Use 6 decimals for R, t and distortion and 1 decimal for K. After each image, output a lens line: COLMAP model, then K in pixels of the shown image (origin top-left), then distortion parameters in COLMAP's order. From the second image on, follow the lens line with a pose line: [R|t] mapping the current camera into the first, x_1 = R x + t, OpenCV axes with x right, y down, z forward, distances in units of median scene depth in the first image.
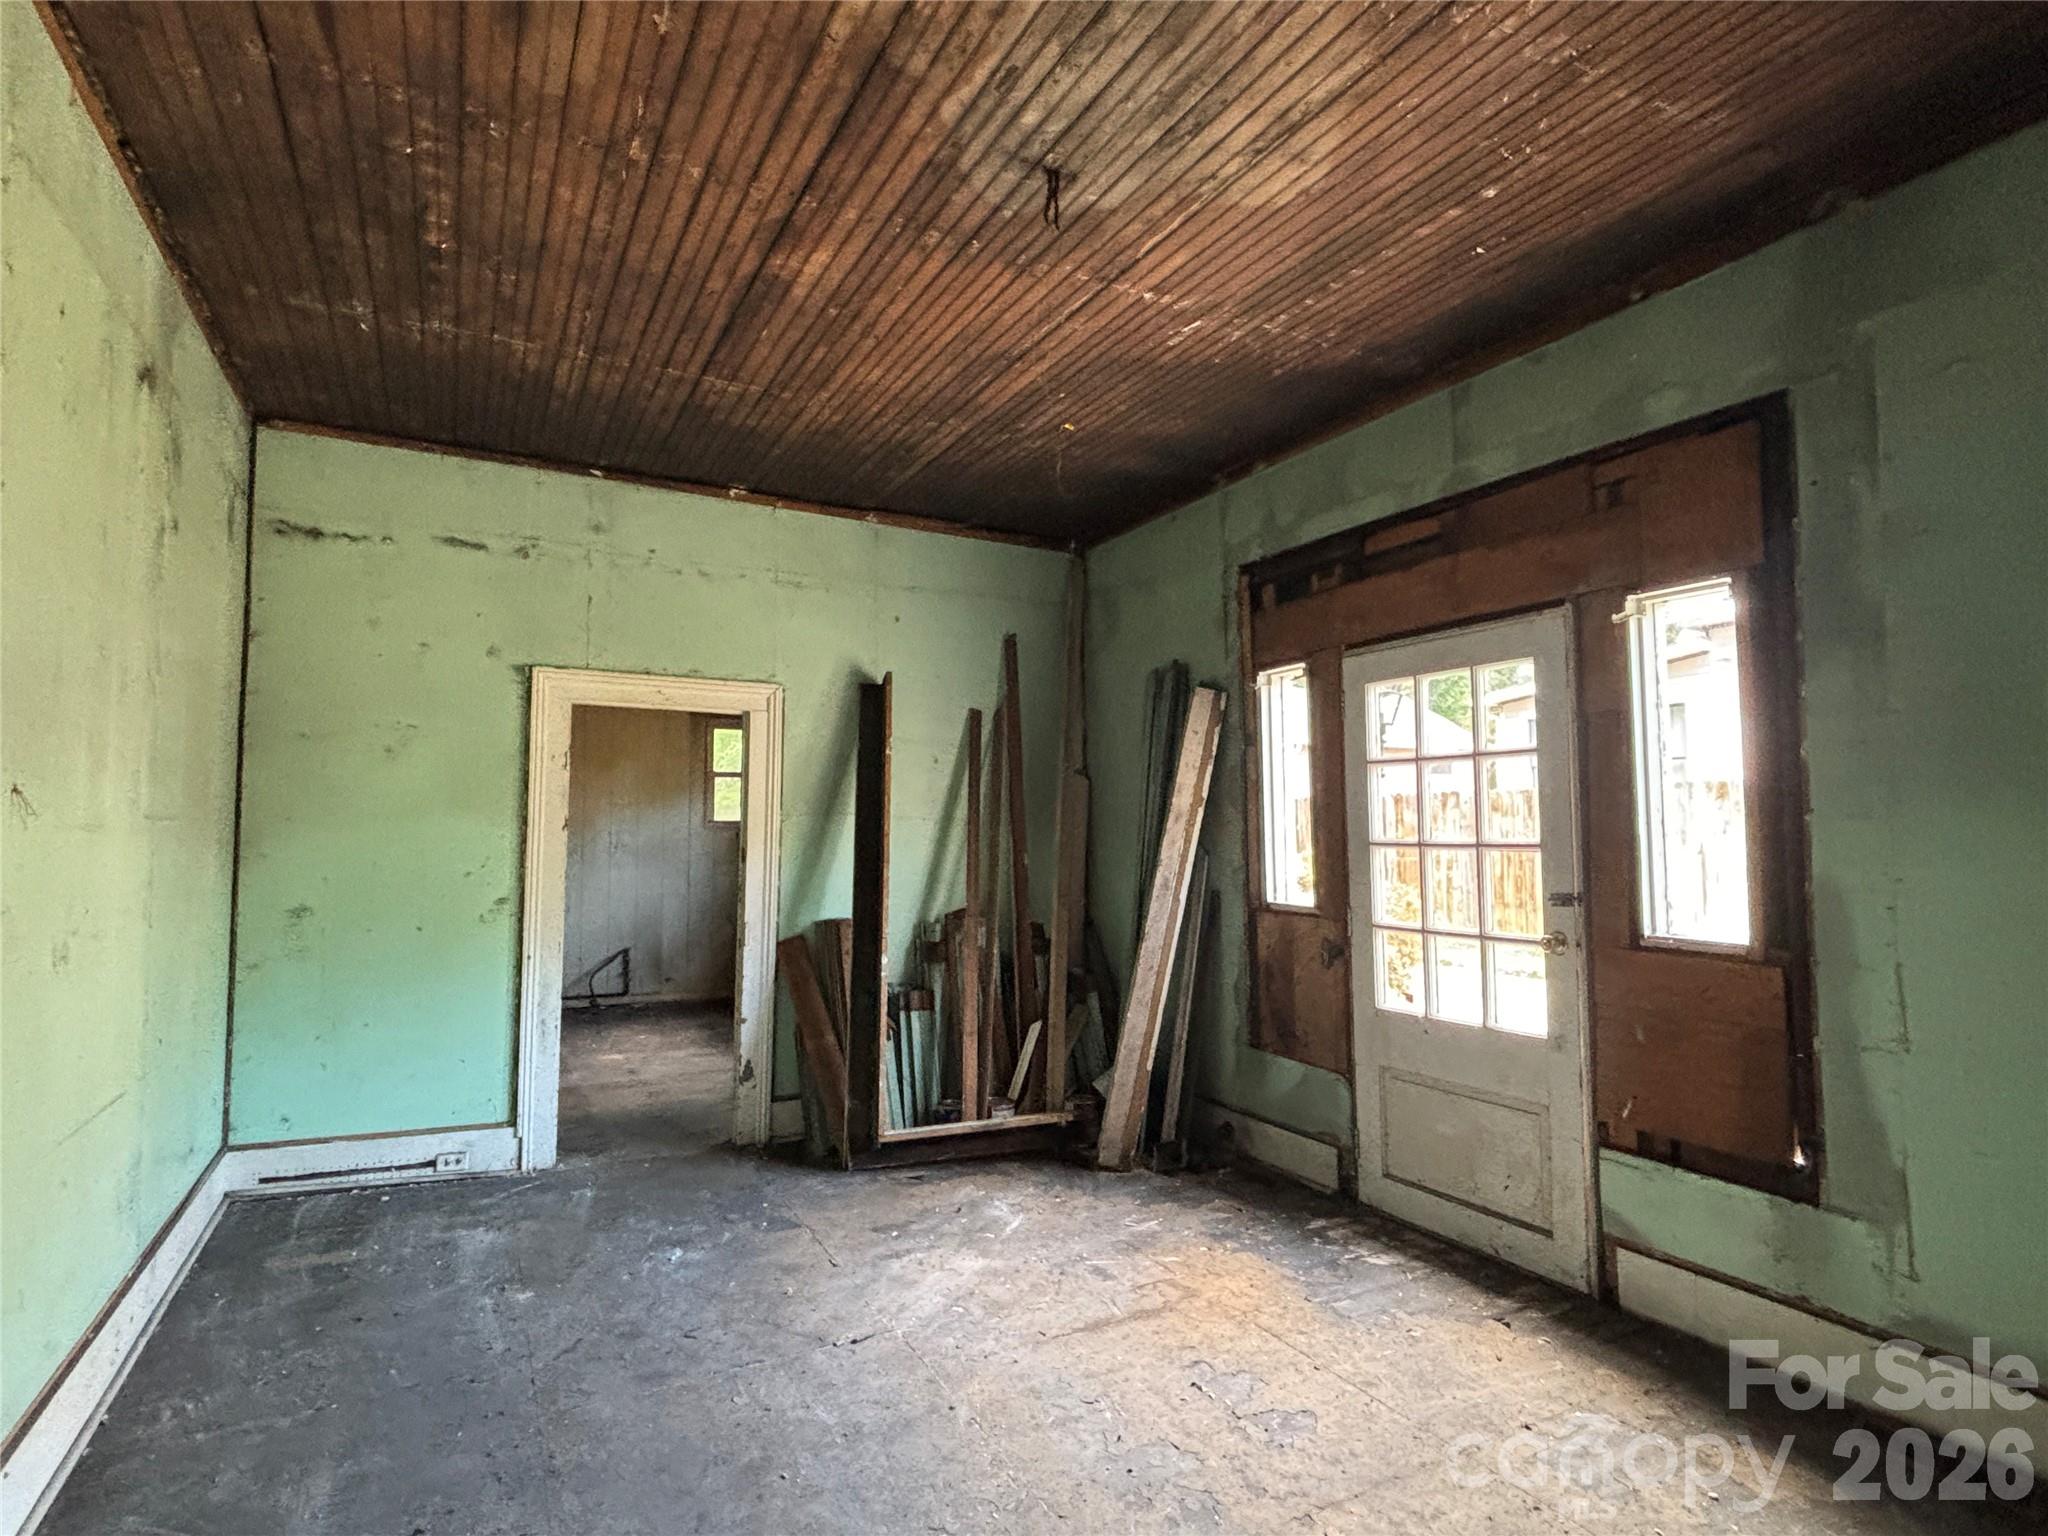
lens RADIAL K [[1096.9, 0, 1028.2], [0, 1096.9, 763.5], [0, 0, 1]] dist [0.003943, 0.000528]
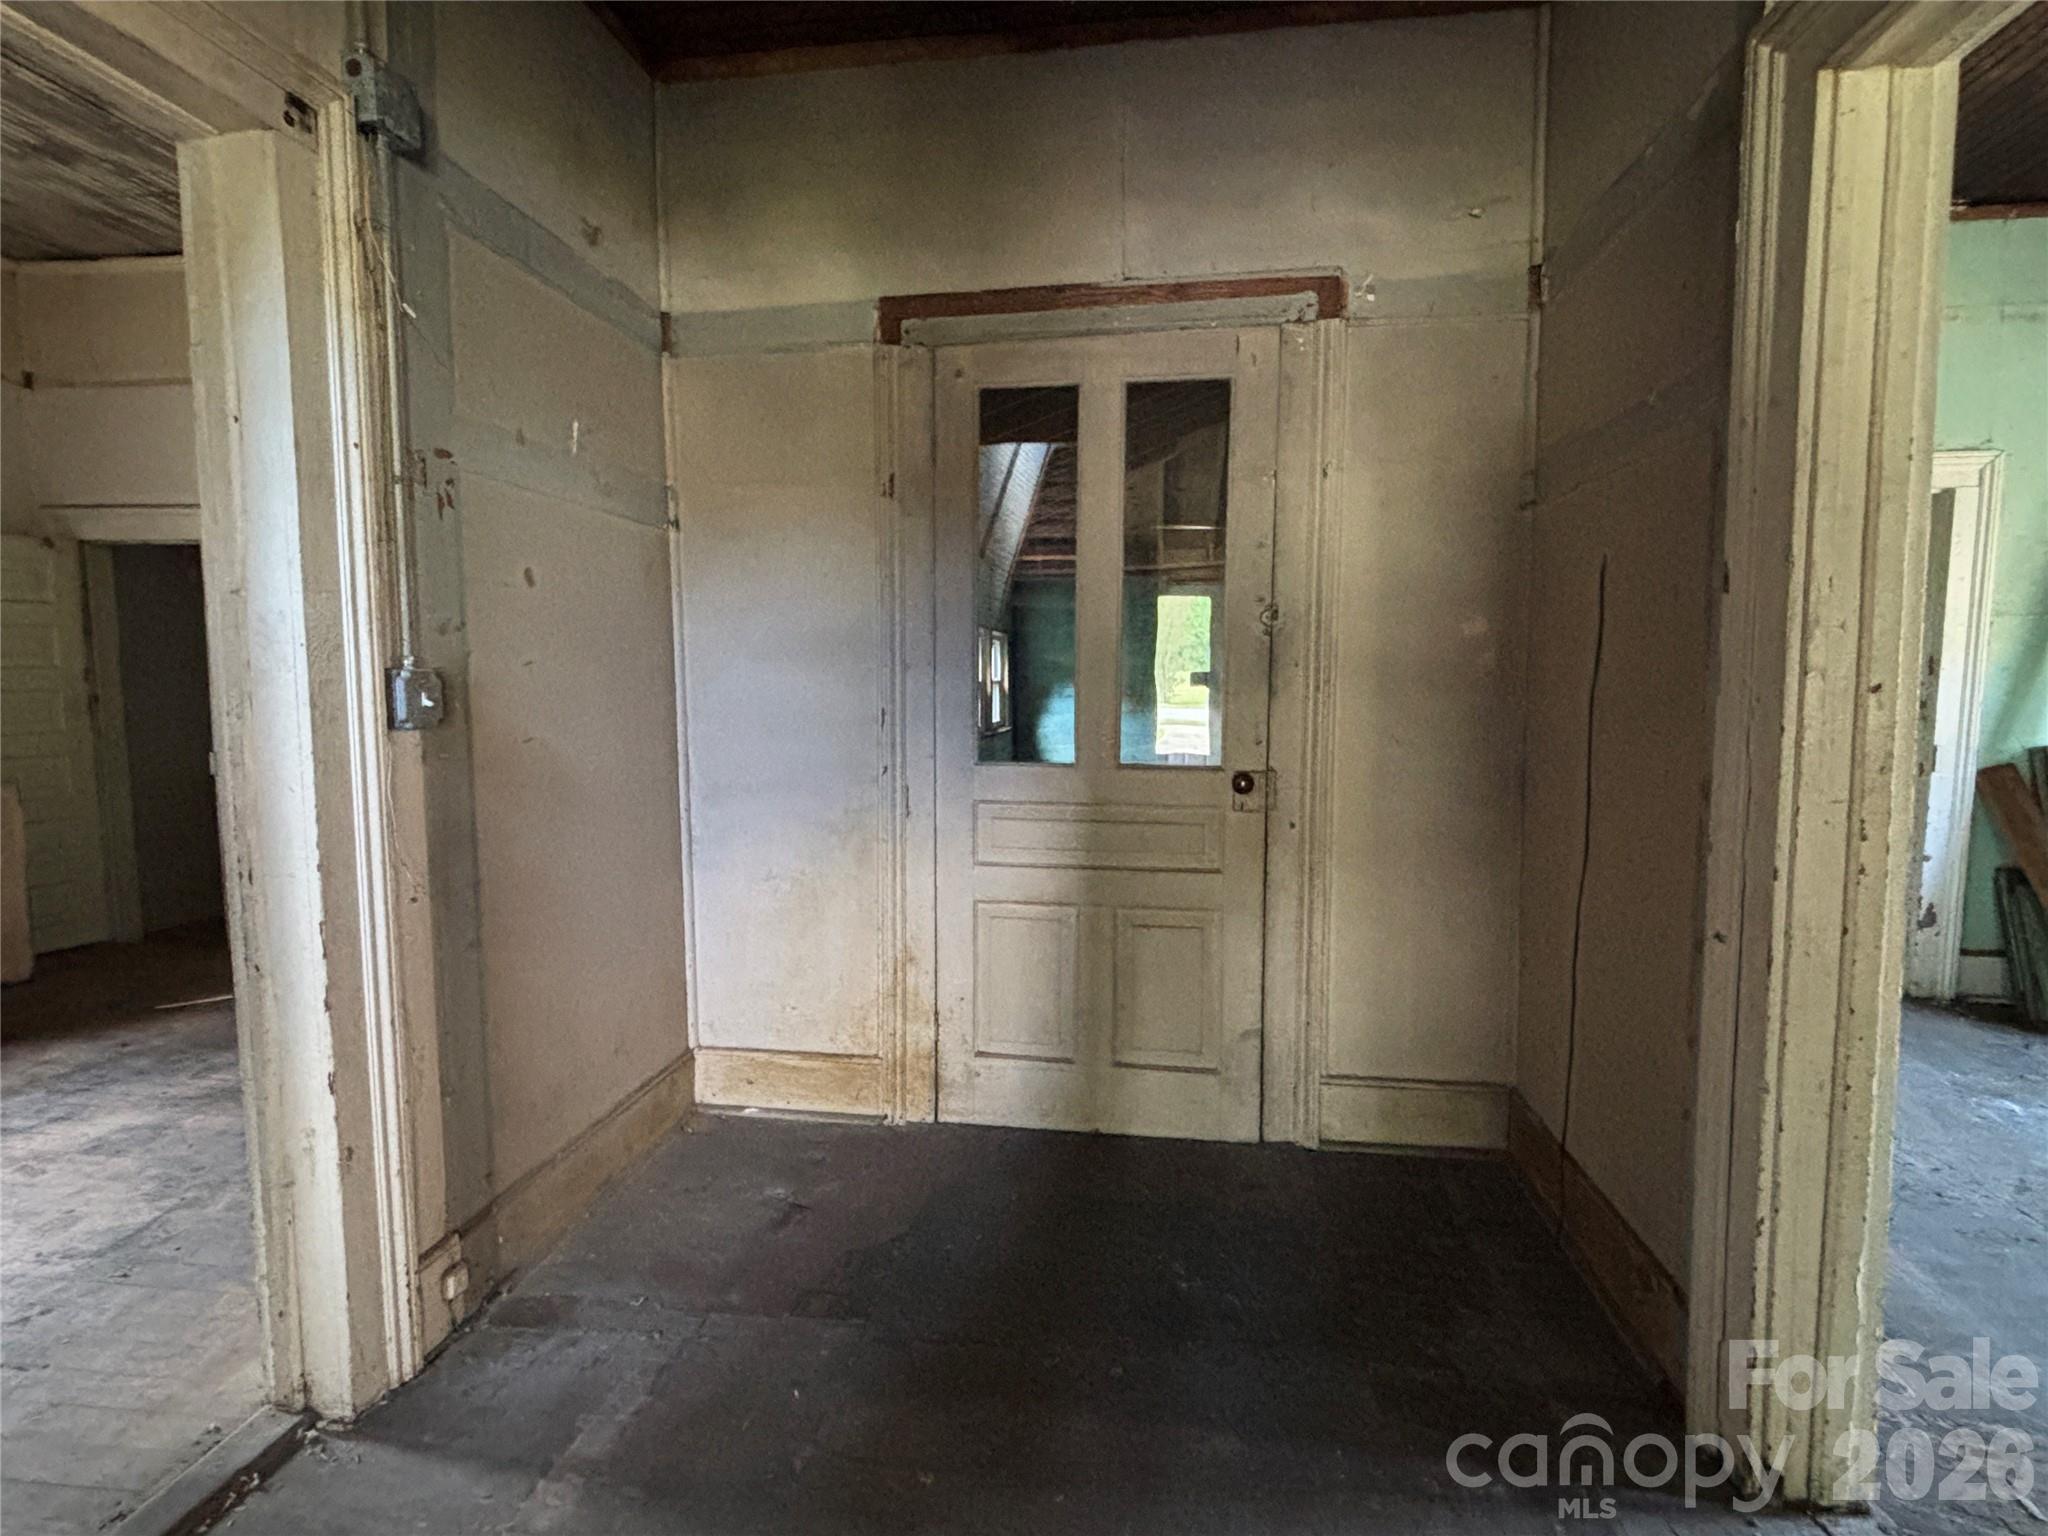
lens RADIAL K [[1096.9, 0, 1019.6], [0, 1096.9, 766.7], [0, 0, 1]] dist [0.003943, 0.000528]
pose [[0.803399, 0.056519, -0.592753, -0.320034], [0.030302, 0.990314, 0.135497, 0.026021], [0.594669, -0.126819, 0.793905, -0.091406]]
